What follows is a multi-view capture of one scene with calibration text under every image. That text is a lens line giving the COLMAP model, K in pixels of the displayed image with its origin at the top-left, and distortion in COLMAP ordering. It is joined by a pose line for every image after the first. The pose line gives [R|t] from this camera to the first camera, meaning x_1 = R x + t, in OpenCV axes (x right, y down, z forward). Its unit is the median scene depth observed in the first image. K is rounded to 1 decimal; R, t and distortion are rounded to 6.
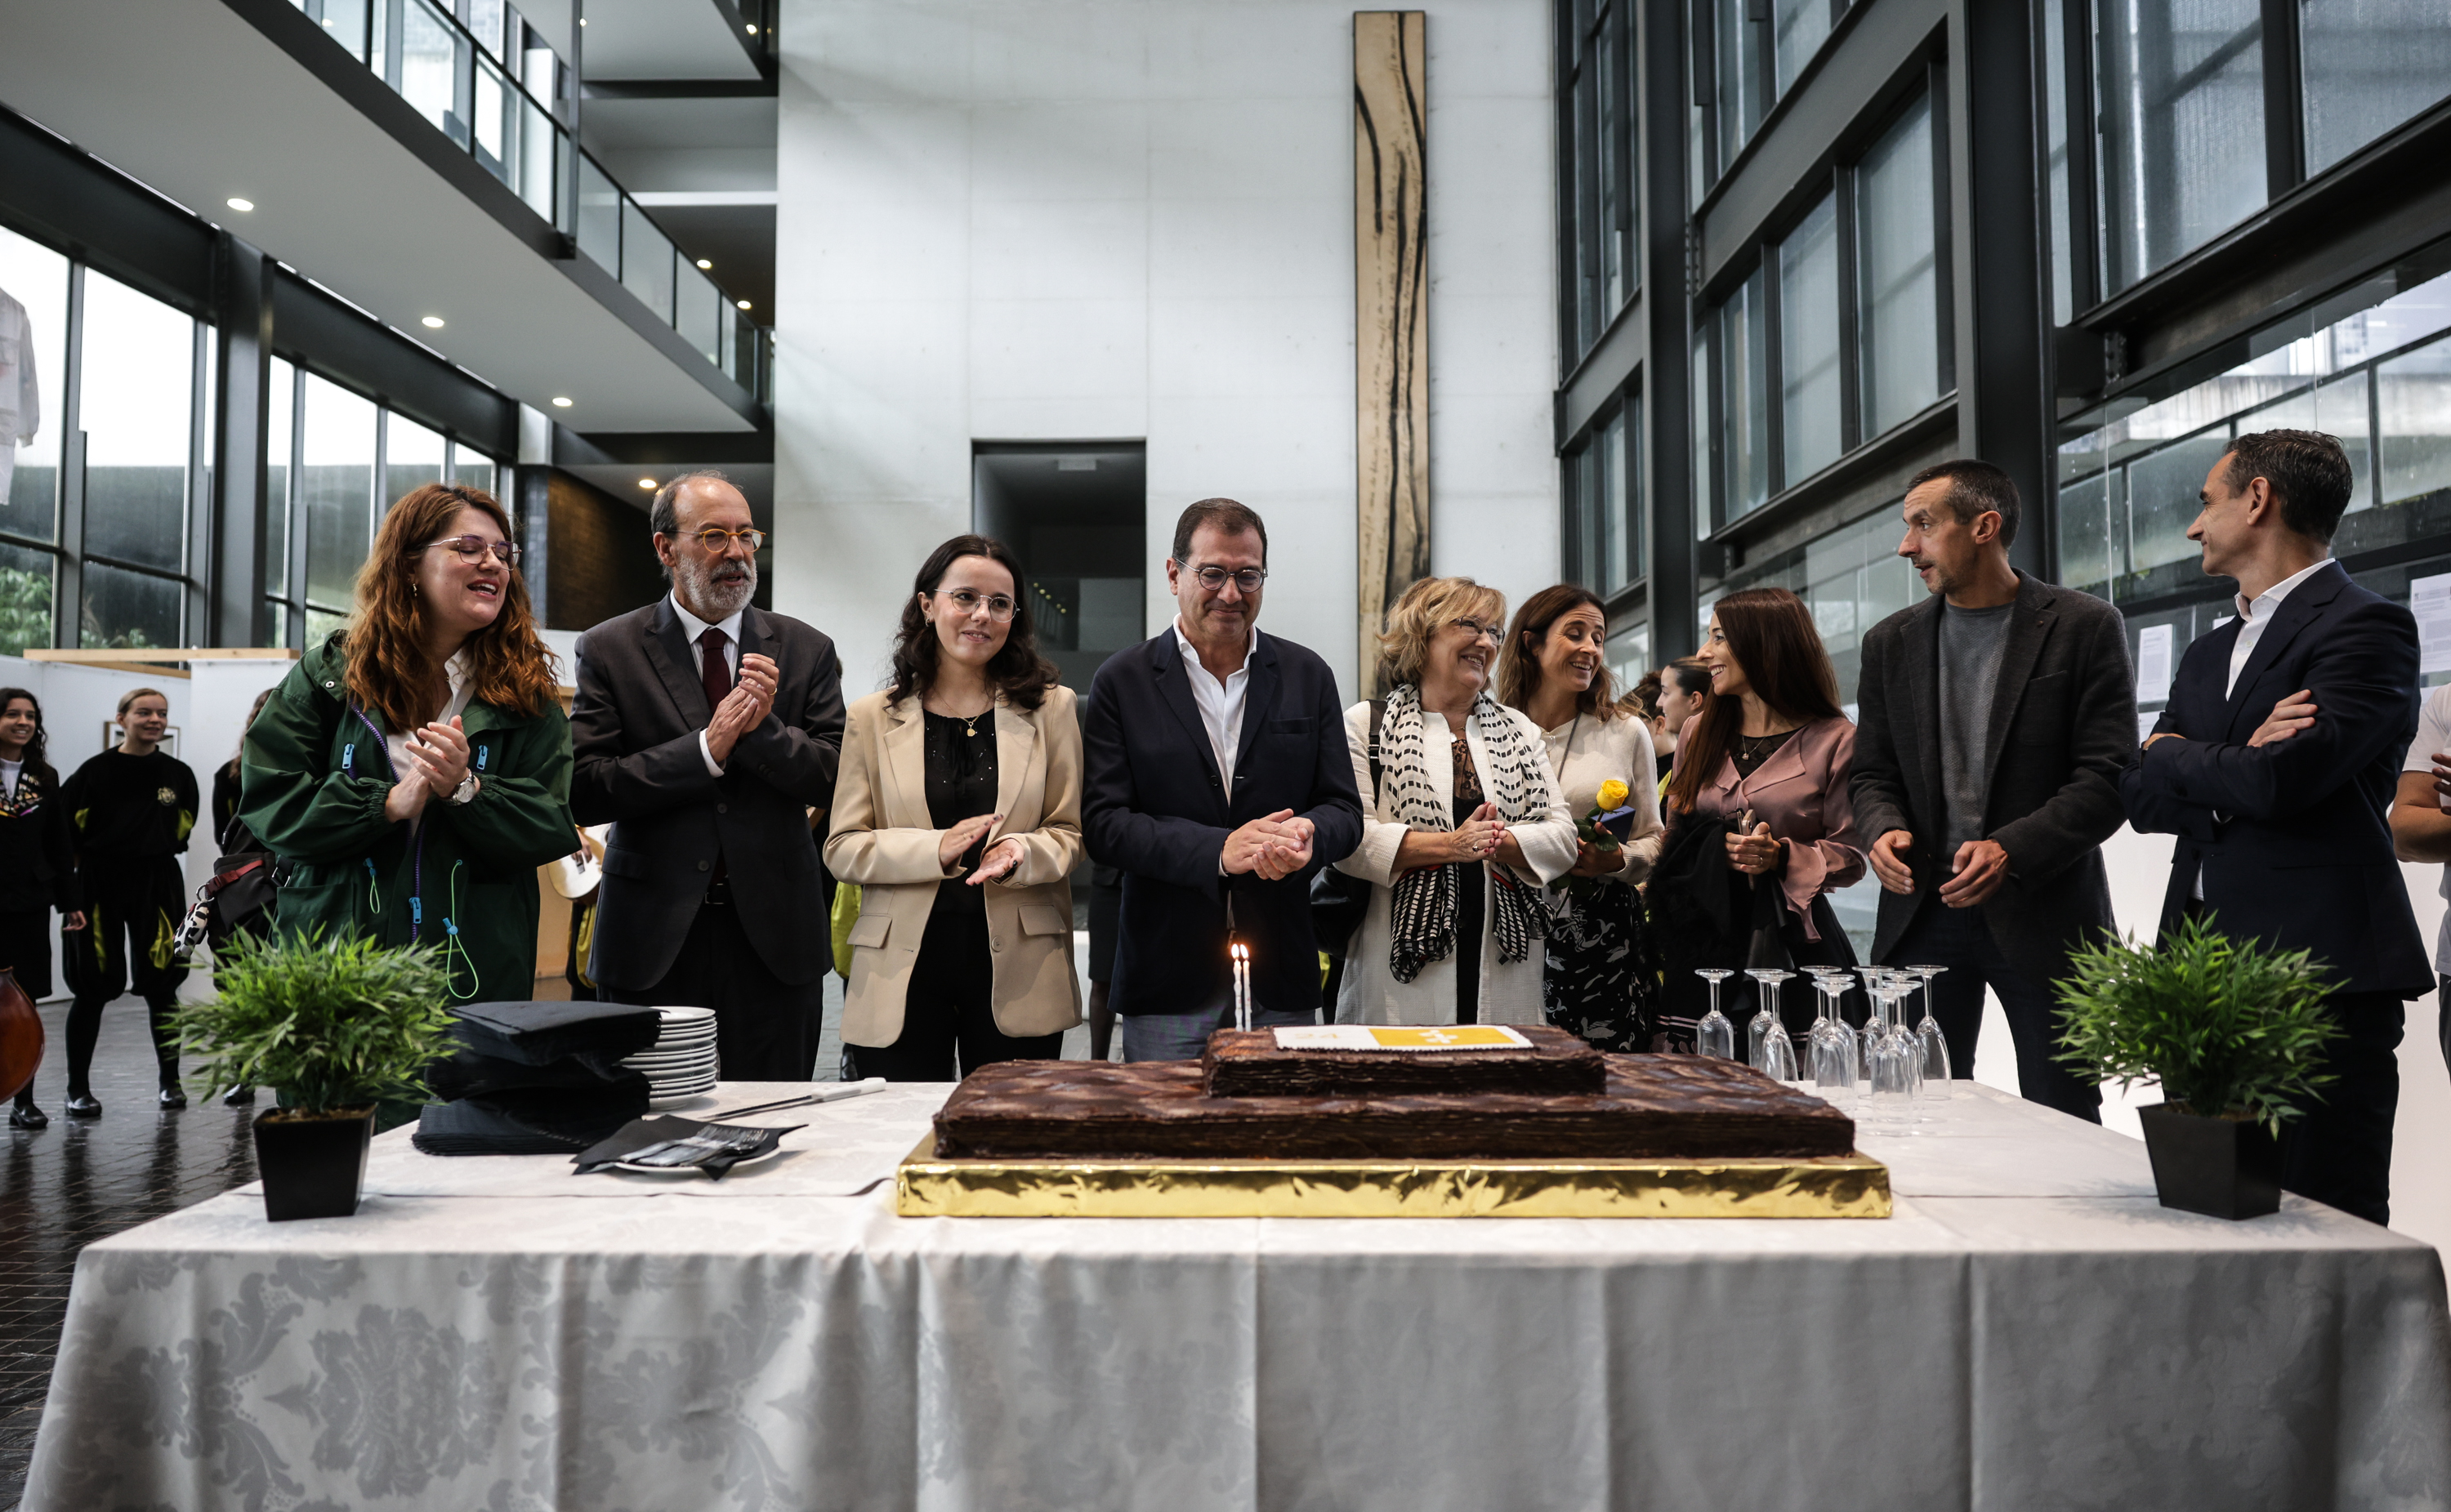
lens RADIAL K [[1730.4, 0, 1217.5], [0, 1730.4, 742.5], [0, 0, 1]] dist [0.004374, 0.001675]
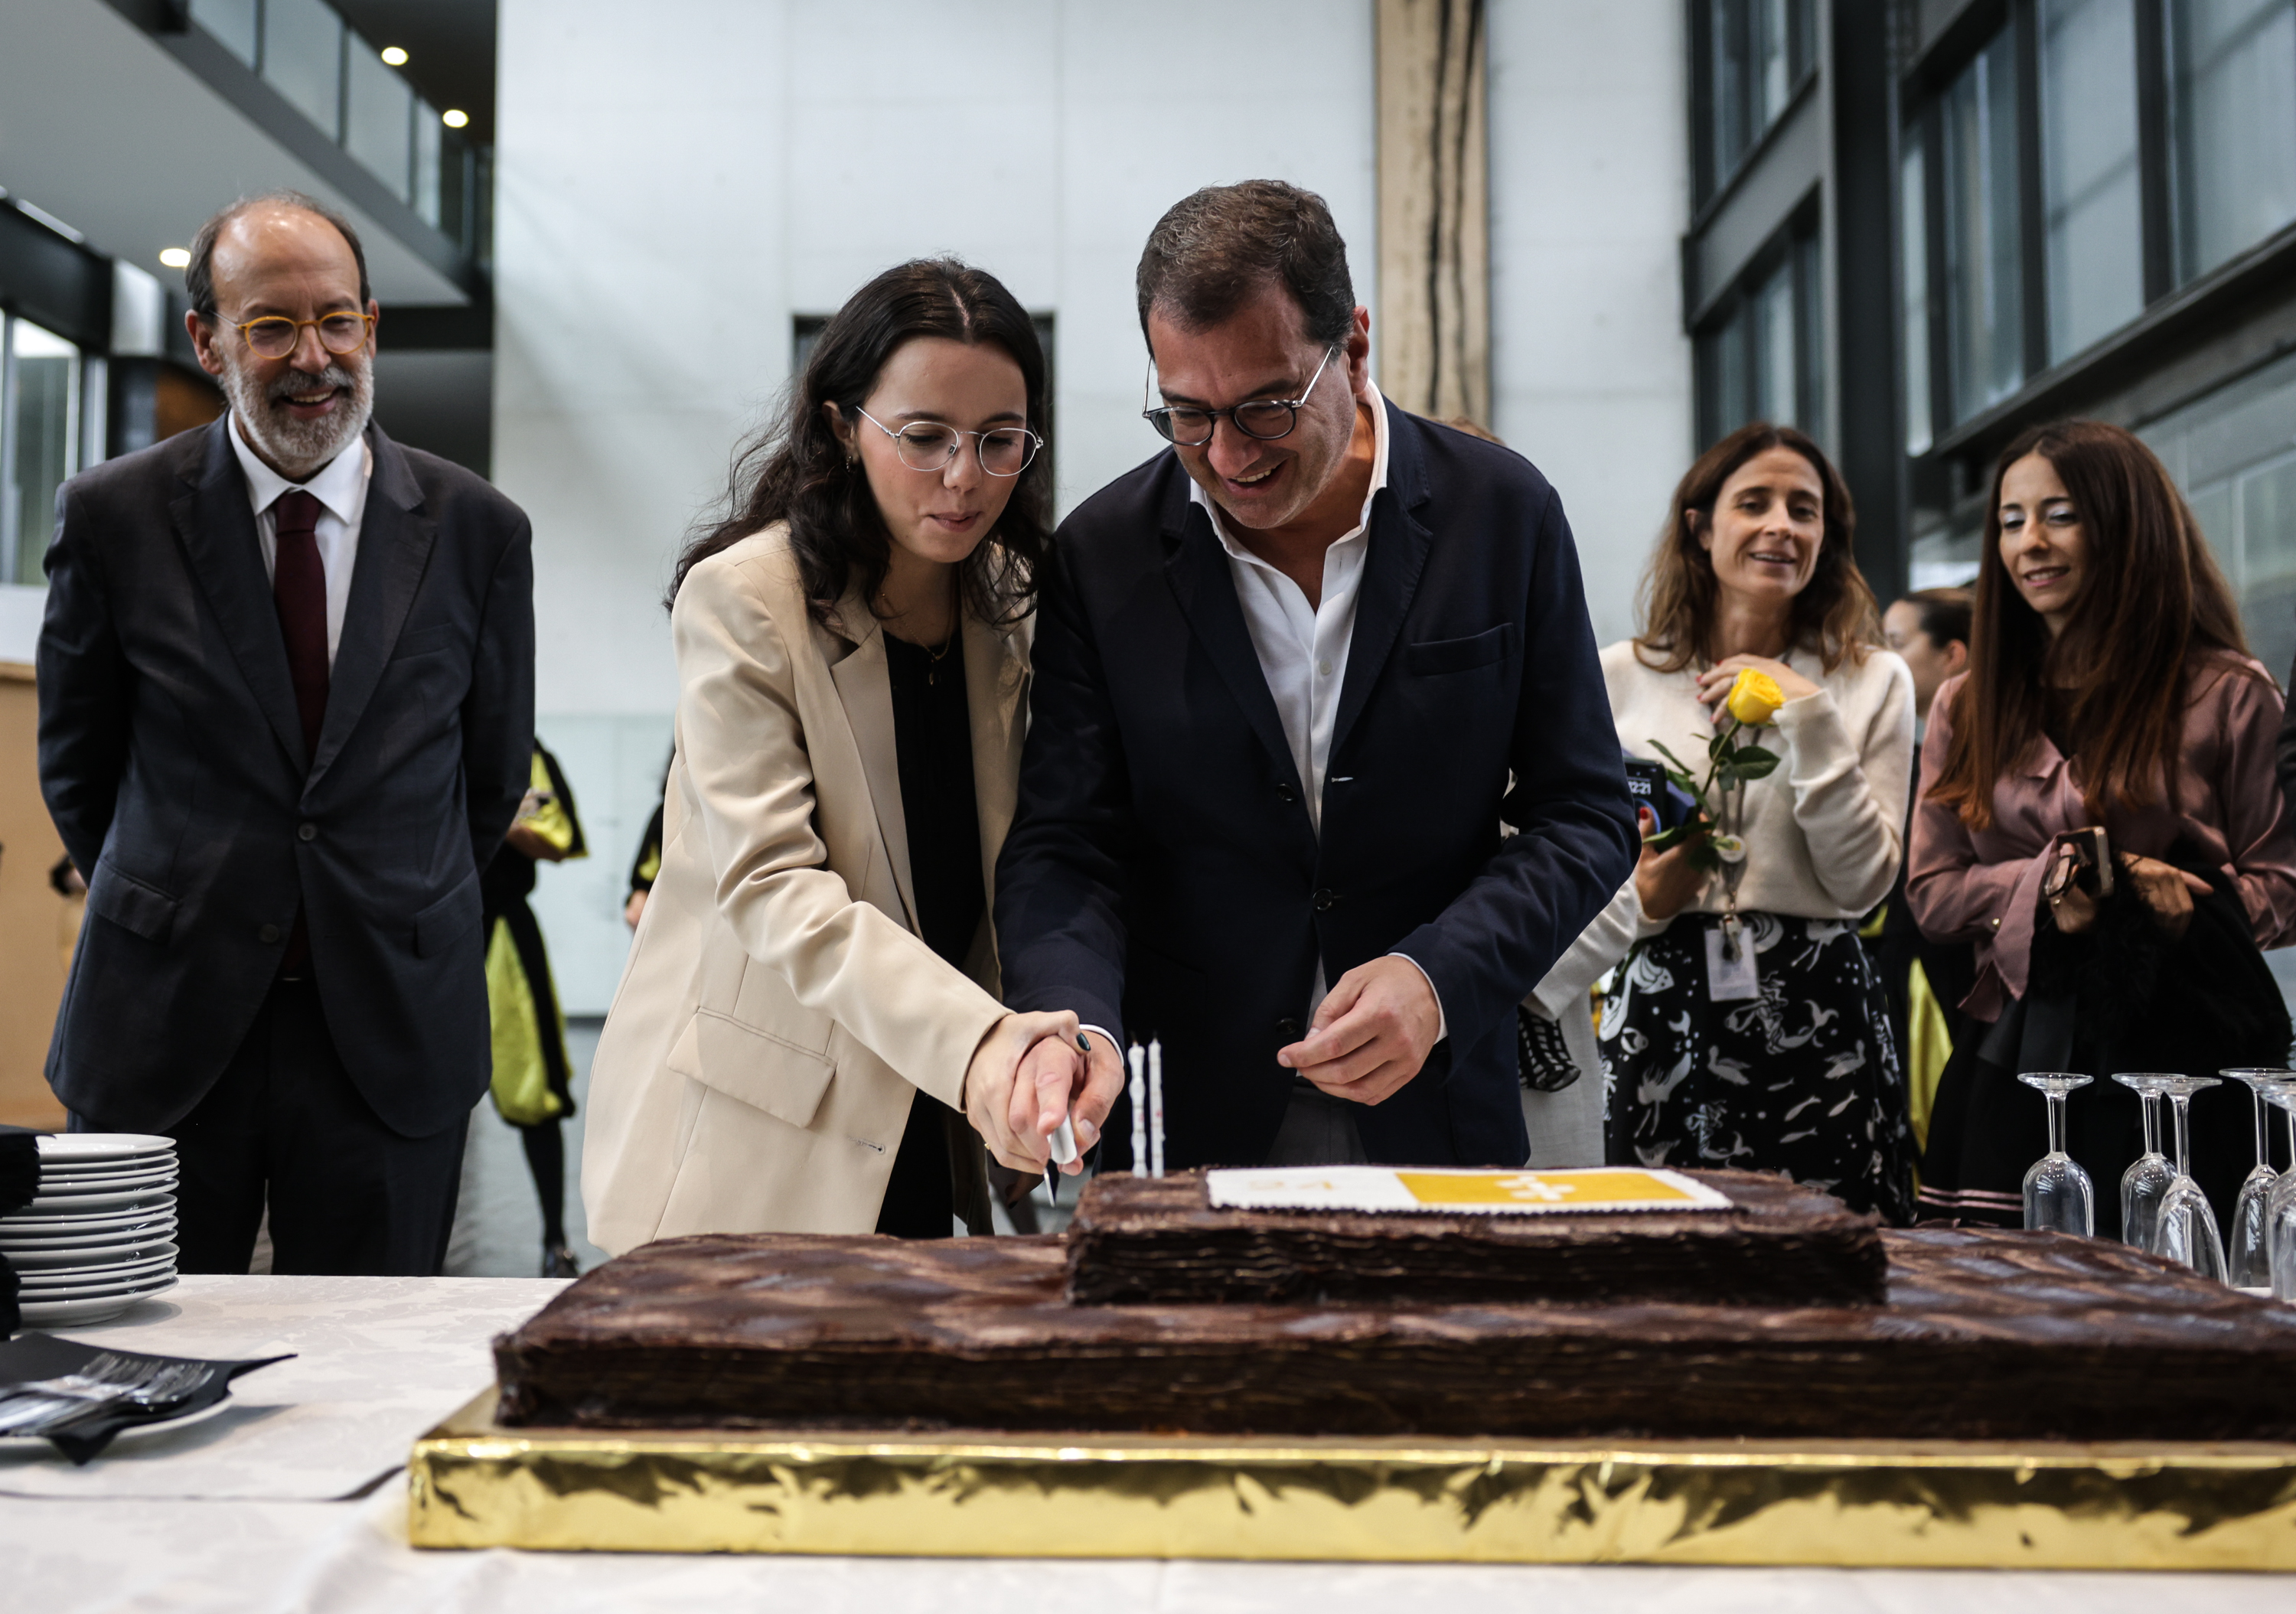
lens RADIAL K [[2540.4, 0, 1091.9], [0, 2540.4, 735.9], [0, 0, 1]] dist [-0.000926, 0.000000]
pose [[0.999482, 0.000742, -0.032175, 0.019302], [-0.001530, 0.999699, -0.024486, 0.048230], [0.032148, 0.024523, 0.999182, 0.217746]]
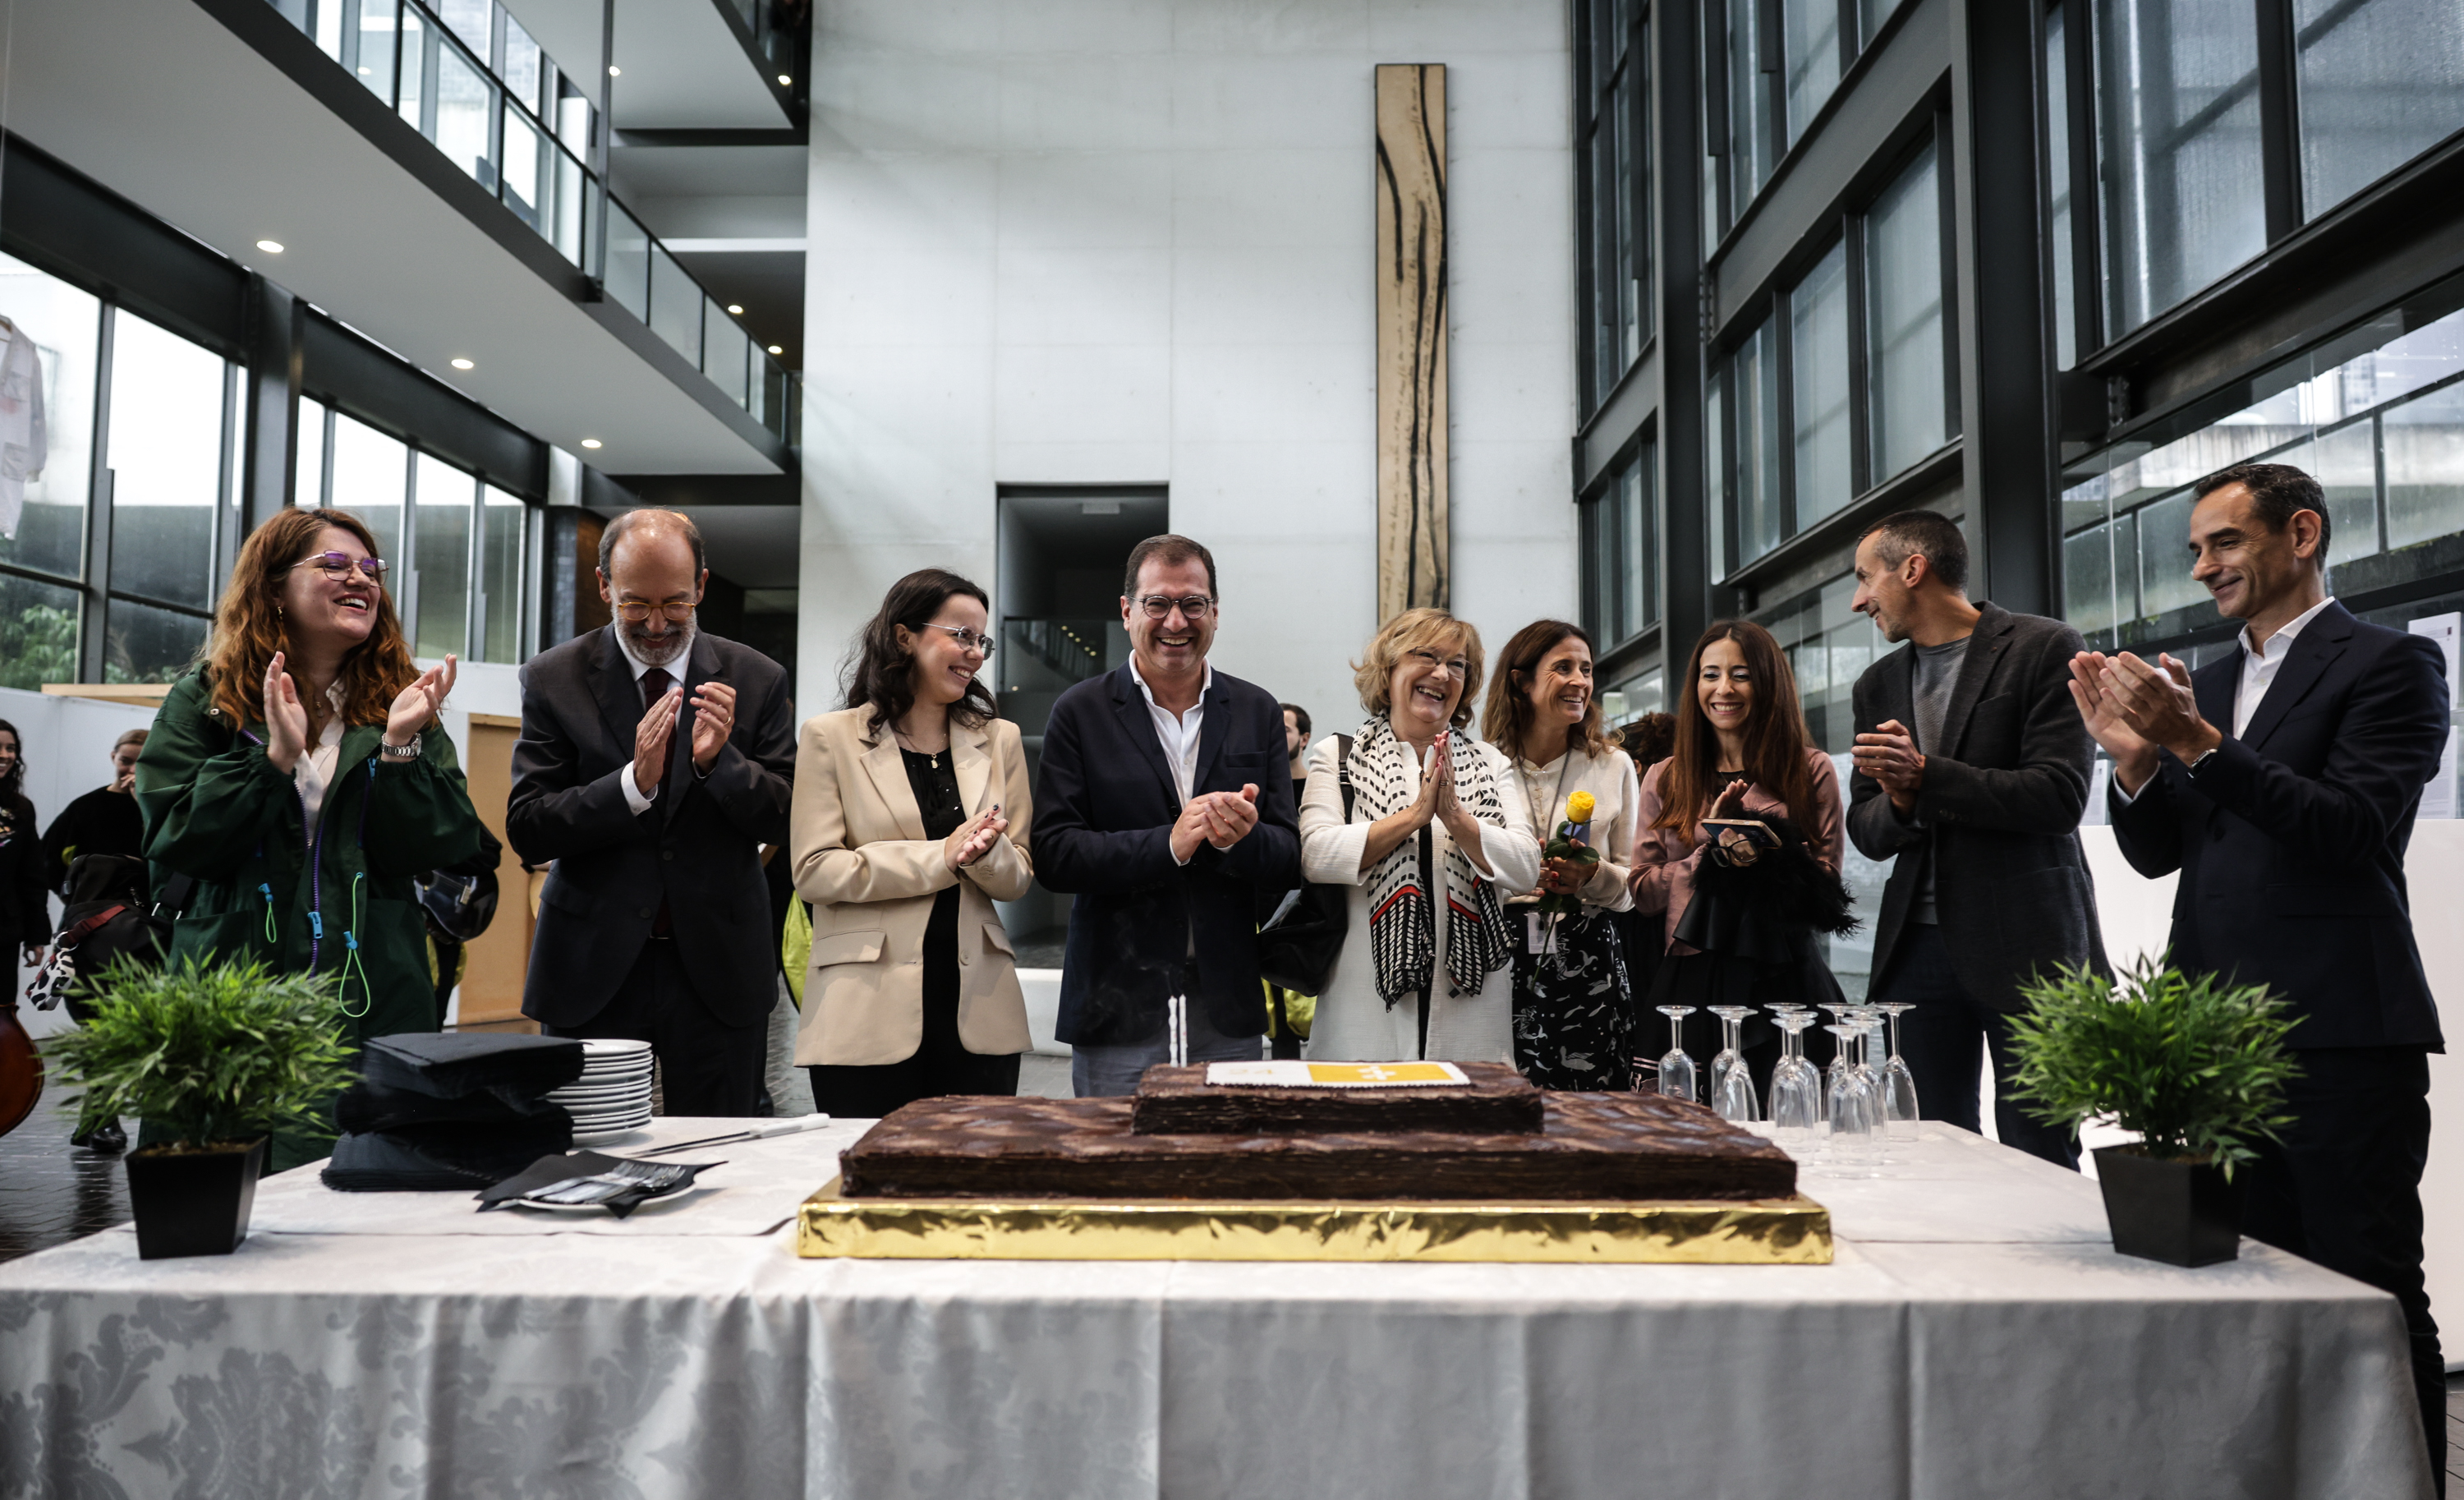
lens RADIAL K [[1706.6, 0, 1250.8], [0, 1706.6, 753.0], [0, 0, 1]] dist [0.001627, 0.003540]
pose [[0.999989, 0.004205, -0.001990, 0.048811], [-0.004243, 0.999797, -0.019707, 0.008673], [0.001906, 0.019715, 0.999804, 0.035876]]
